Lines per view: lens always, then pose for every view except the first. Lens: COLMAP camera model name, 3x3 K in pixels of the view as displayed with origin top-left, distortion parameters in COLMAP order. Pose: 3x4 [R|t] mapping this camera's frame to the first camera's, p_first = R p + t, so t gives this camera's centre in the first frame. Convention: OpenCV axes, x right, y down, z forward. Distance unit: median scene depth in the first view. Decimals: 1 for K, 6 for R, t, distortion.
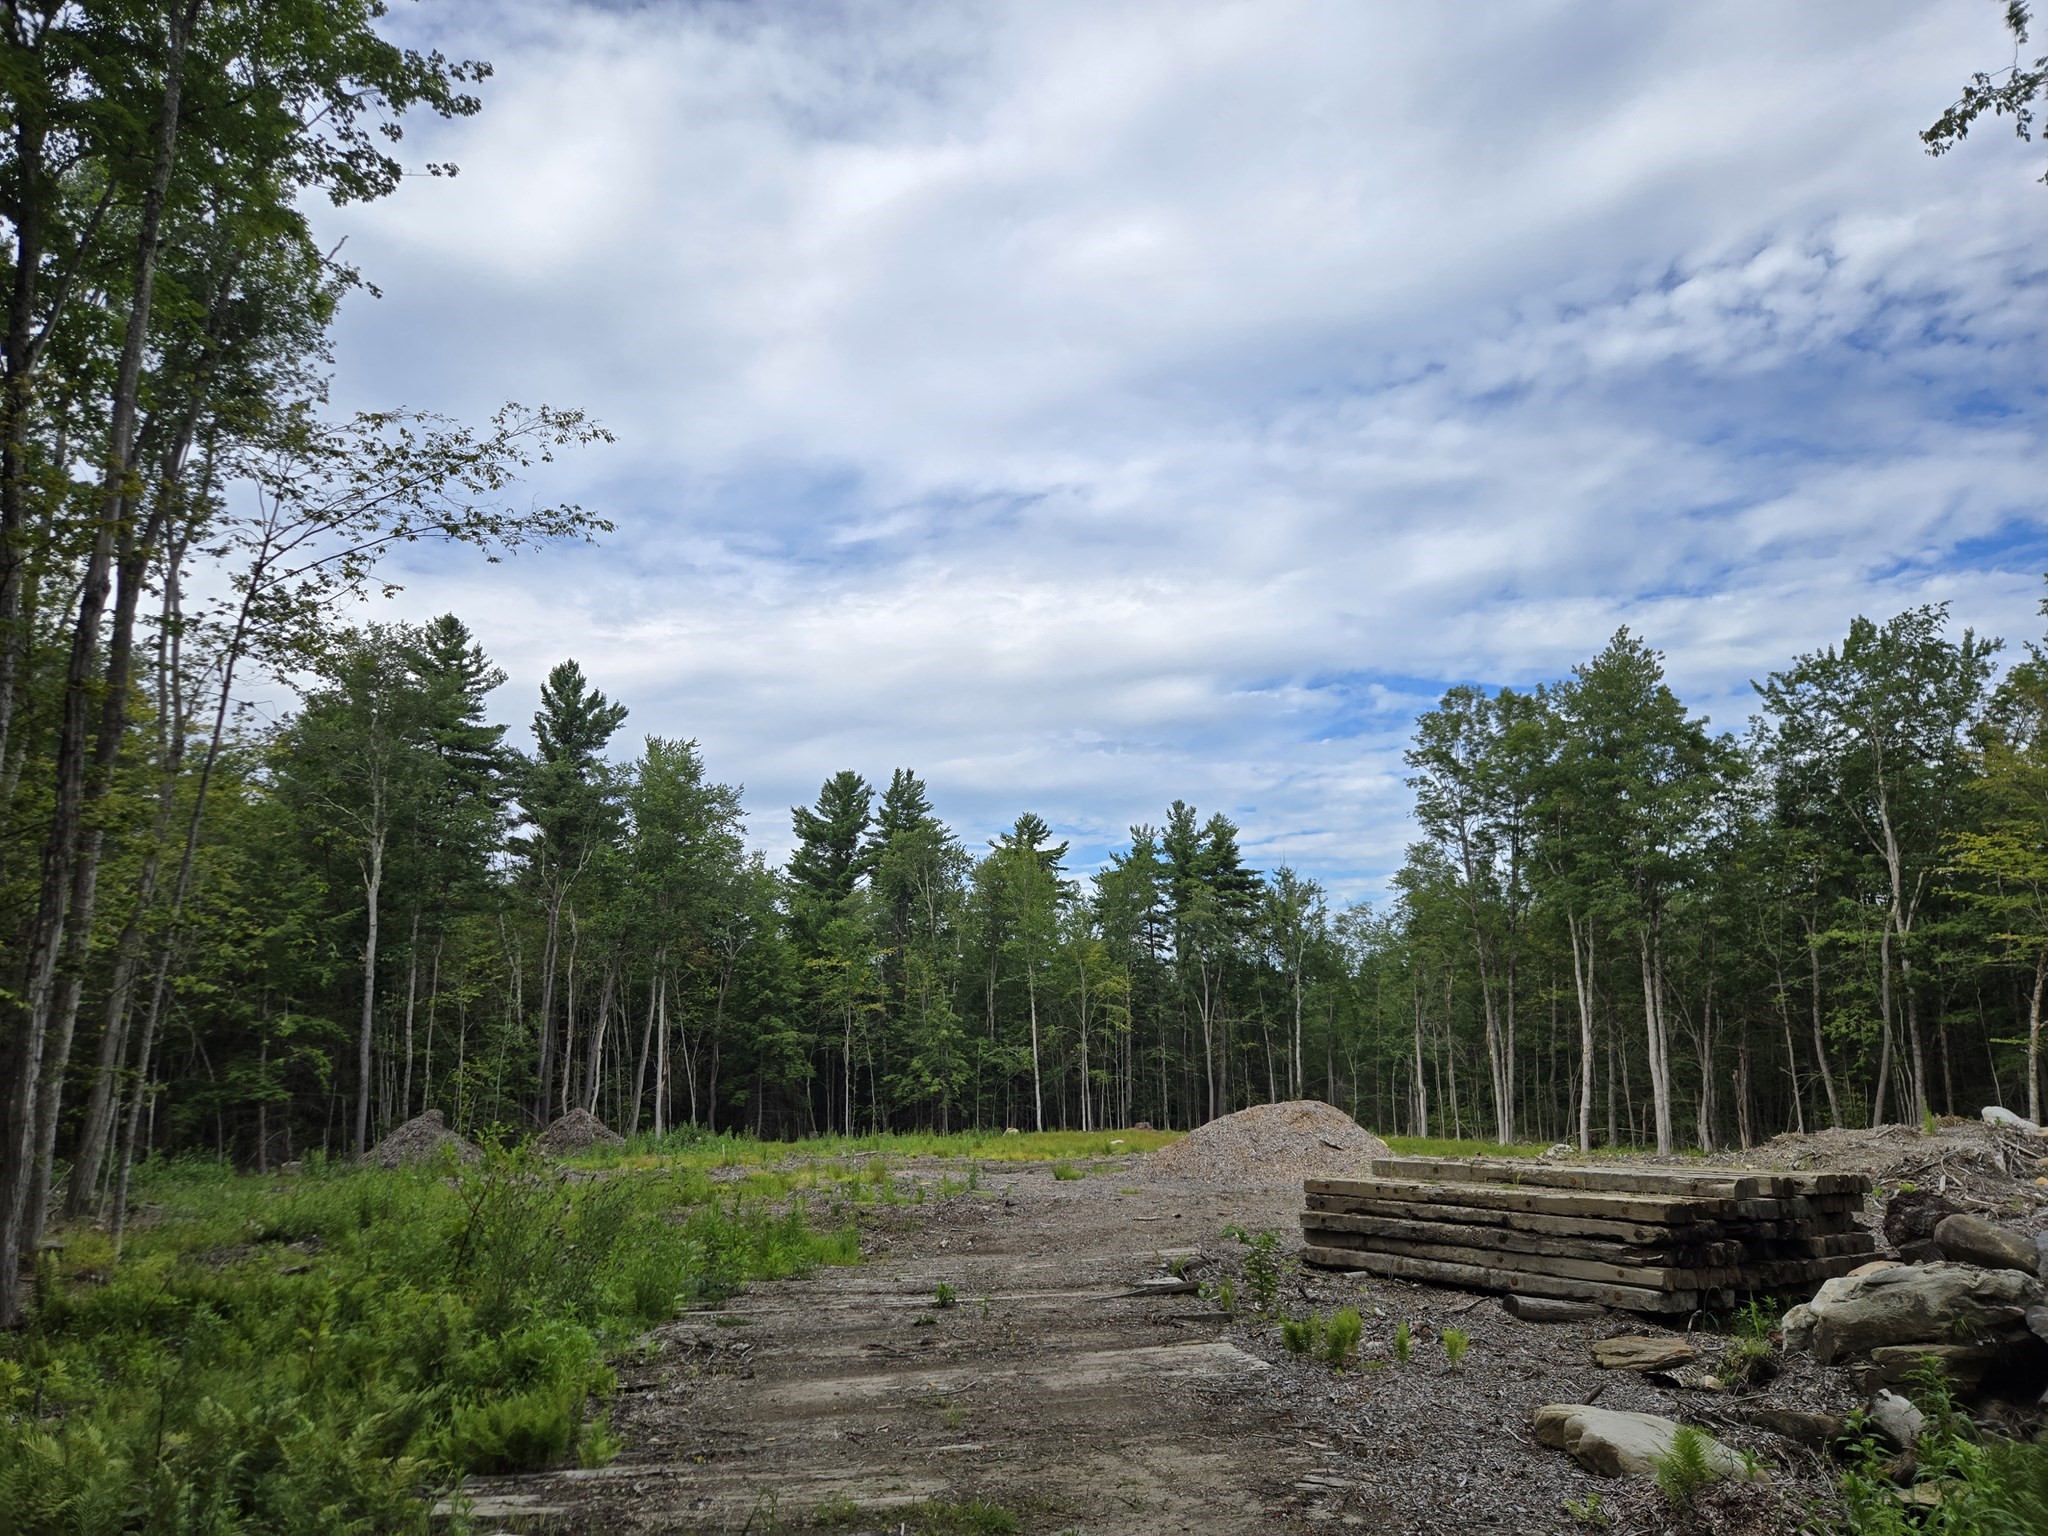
lens RADIAL K [[1370.5, 0, 1022.4], [0, 1370.5, 767.8], [0, 0, 1]] dist [0.073215, -0.052006]
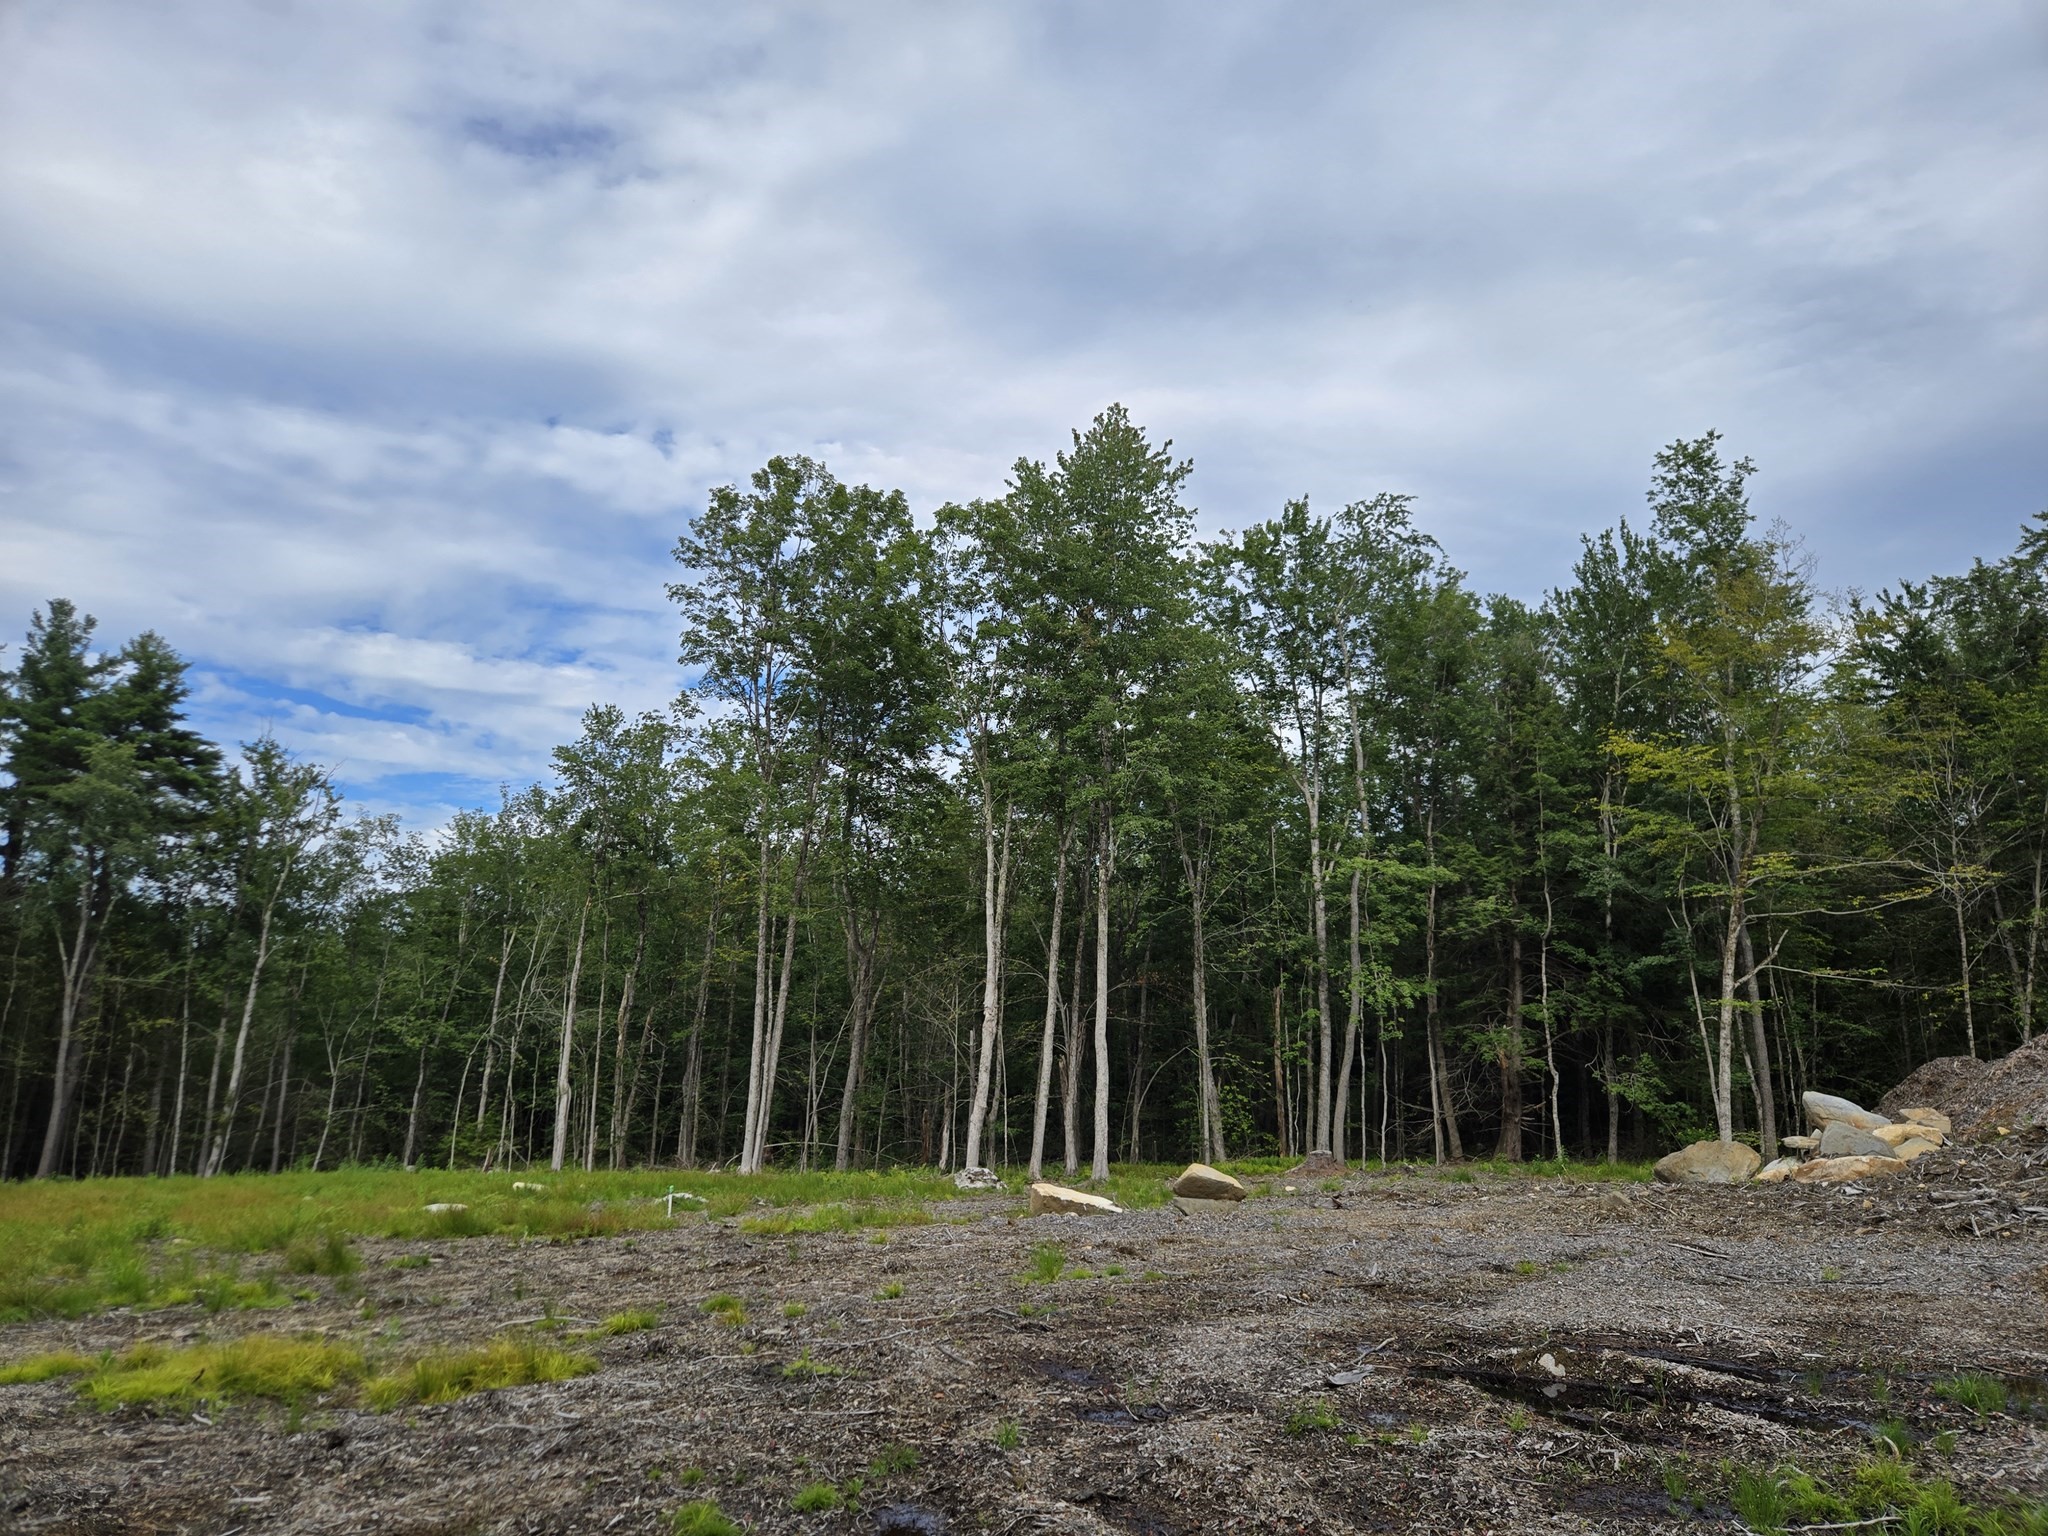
lens RADIAL K [[1370.5, 0, 1037.5], [0, 1370.5, 769.2], [0, 0, 1]] dist [0.073215, -0.052006]
pose [[0.660885, 0.175912, 0.729579, -0.039156], [-0.165338, 0.982384, -0.087097, 0.094345], [-0.732048, -0.063066, 0.678328, 0.370377]]
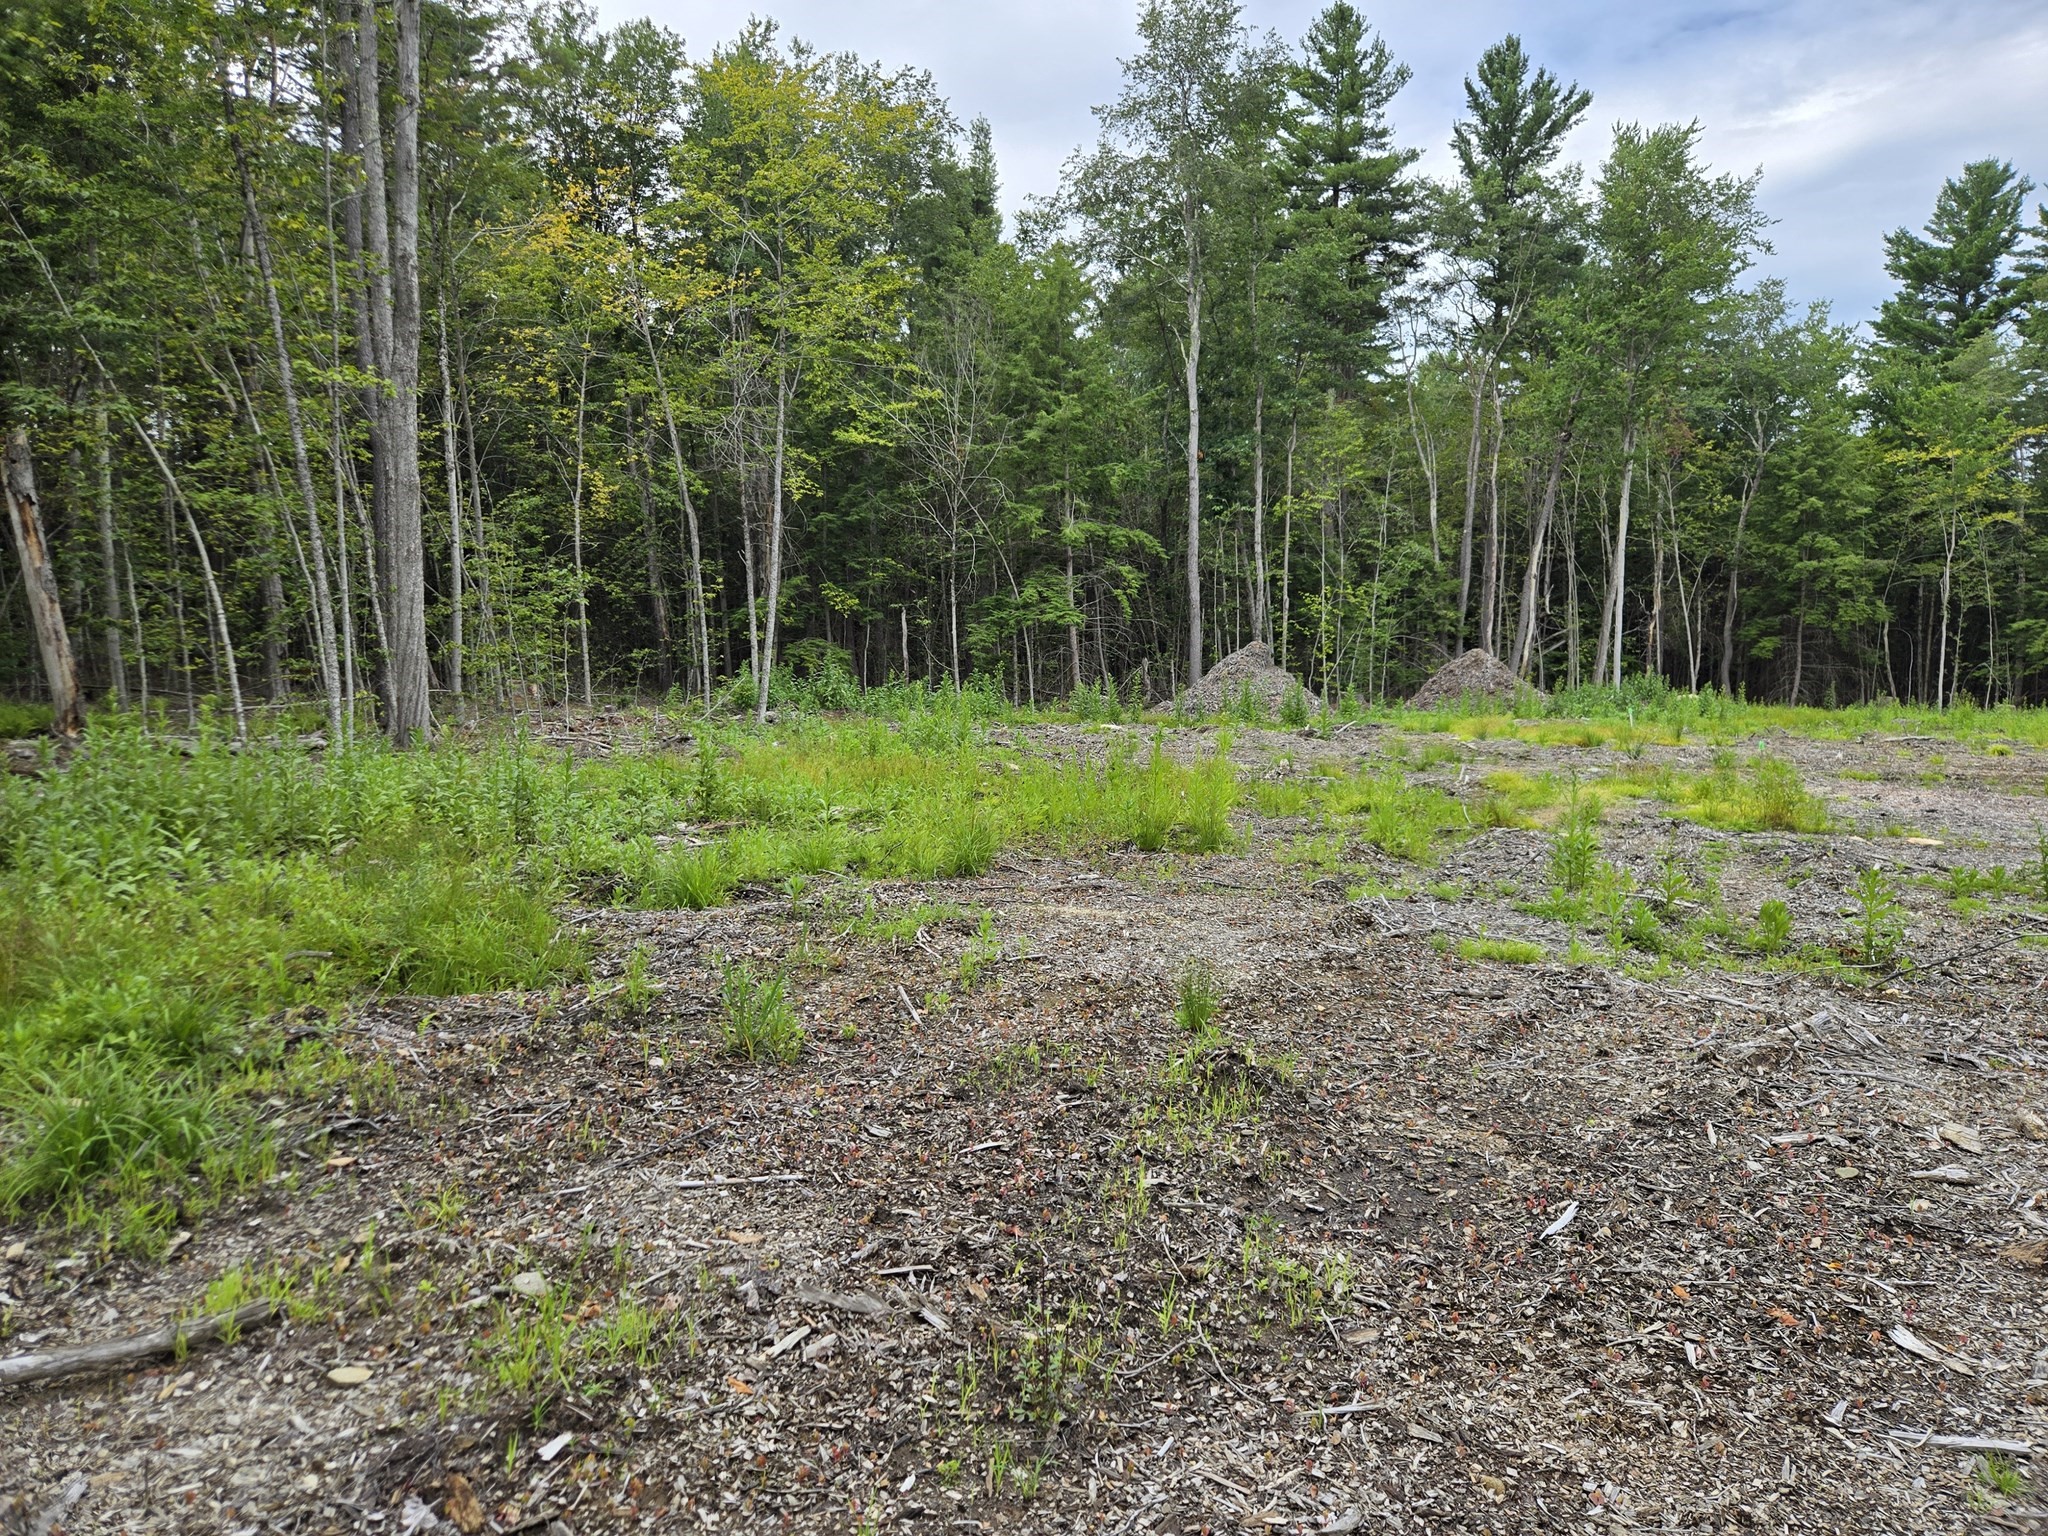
lens RADIAL K [[1370.5, 0, 1038.9], [0, 1370.5, 772.6], [0, 0, 1]] dist [0.073215, -0.052006]
pose [[0.747839, 0.087125, -0.658138, -0.000619], [0.127164, 0.954196, 0.270814, 0.048598], [0.651587, -0.286216, 0.702506, 0.189712]]
